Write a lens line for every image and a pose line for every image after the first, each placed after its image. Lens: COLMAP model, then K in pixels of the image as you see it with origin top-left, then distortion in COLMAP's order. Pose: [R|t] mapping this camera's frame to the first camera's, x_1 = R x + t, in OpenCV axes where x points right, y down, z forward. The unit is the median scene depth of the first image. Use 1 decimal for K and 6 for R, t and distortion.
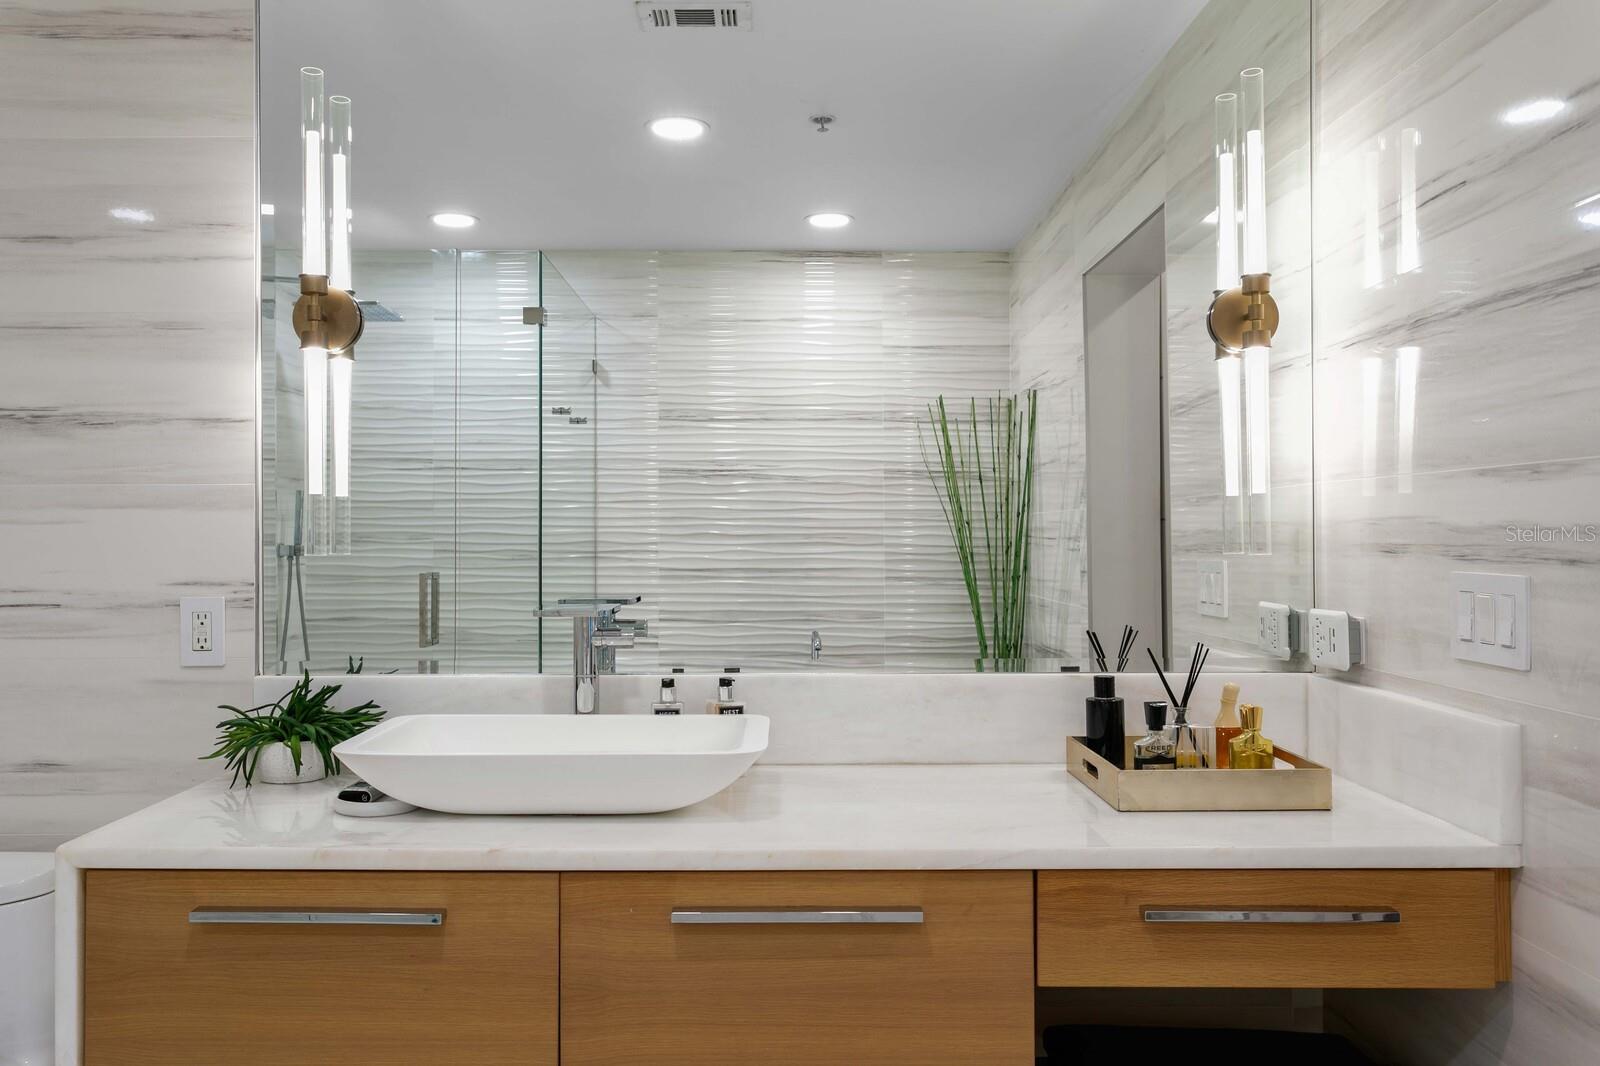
lens RADIAL K [[1168.4, 0, 798.9], [0, 1168.4, 531.4], [0, 0, 1]] dist [0.007290, 0.010843]
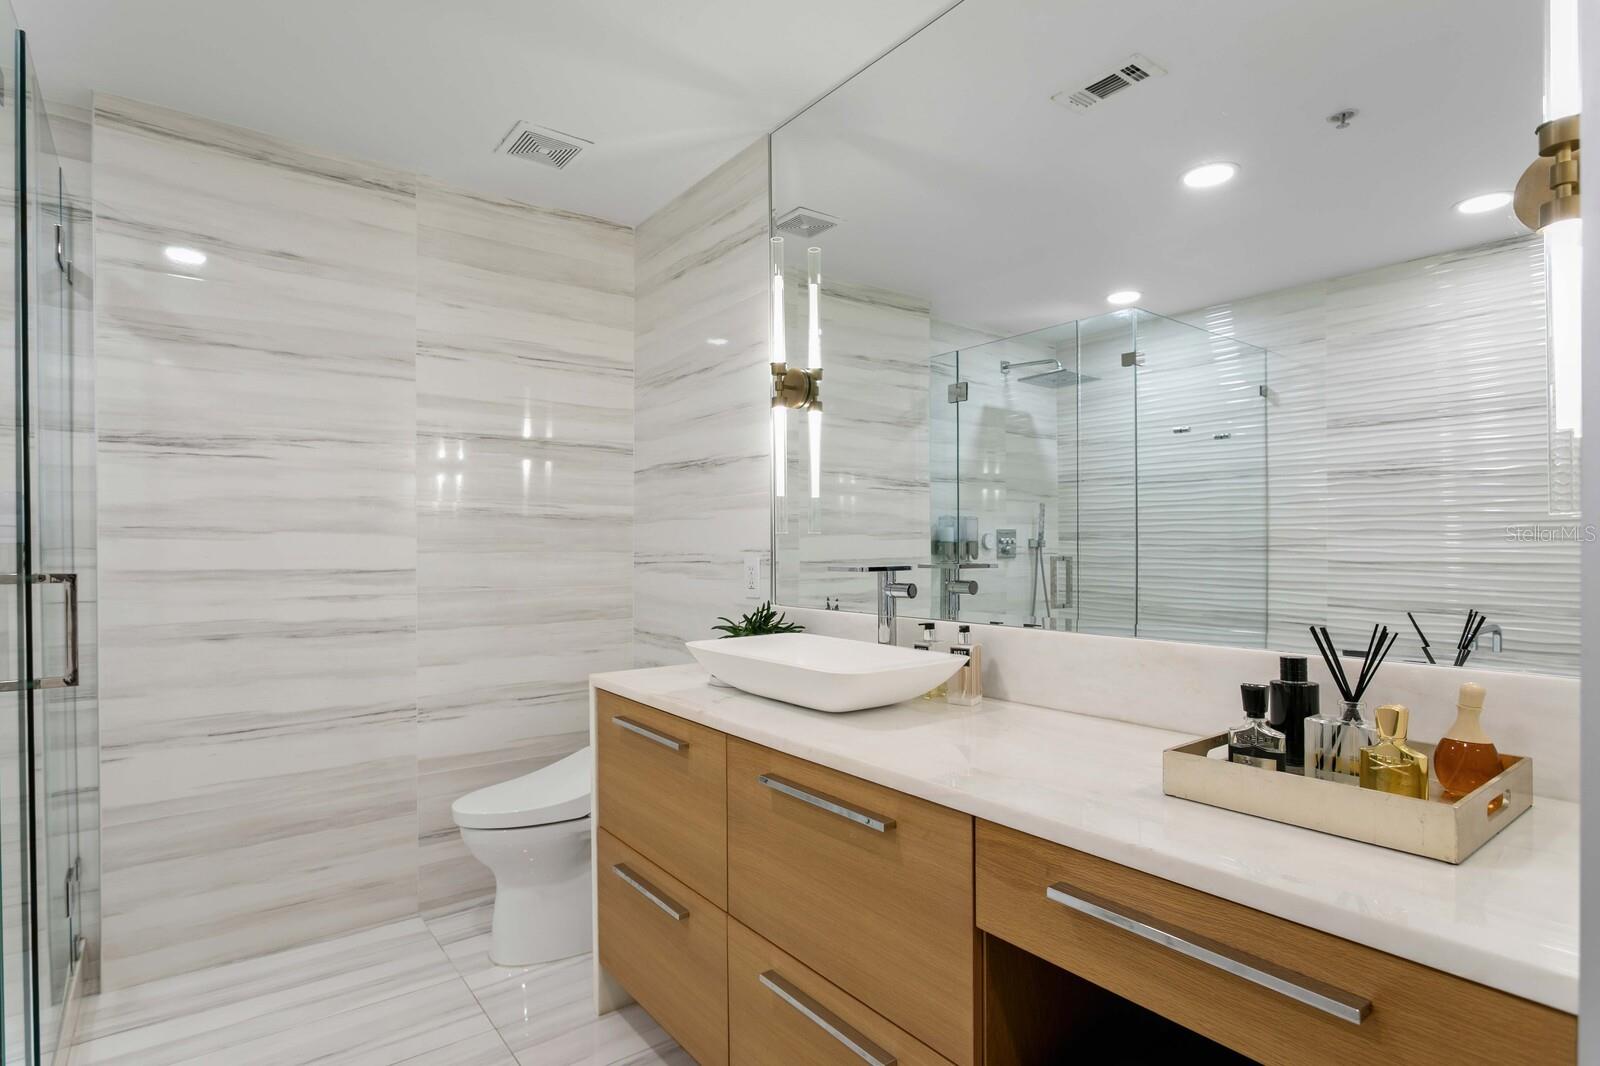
lens RADIAL K [[787.5, 0, 771.1], [0, 787.5, 555.5], [0, 0, 1]] dist [-0.005791, 0.003493]
pose [[0.612833, 0.010806, -0.790139, 0.440912], [0.005071, 0.999832, 0.017606, 0.030961], [0.790197, -0.014797, 0.612675, 0.296666]]
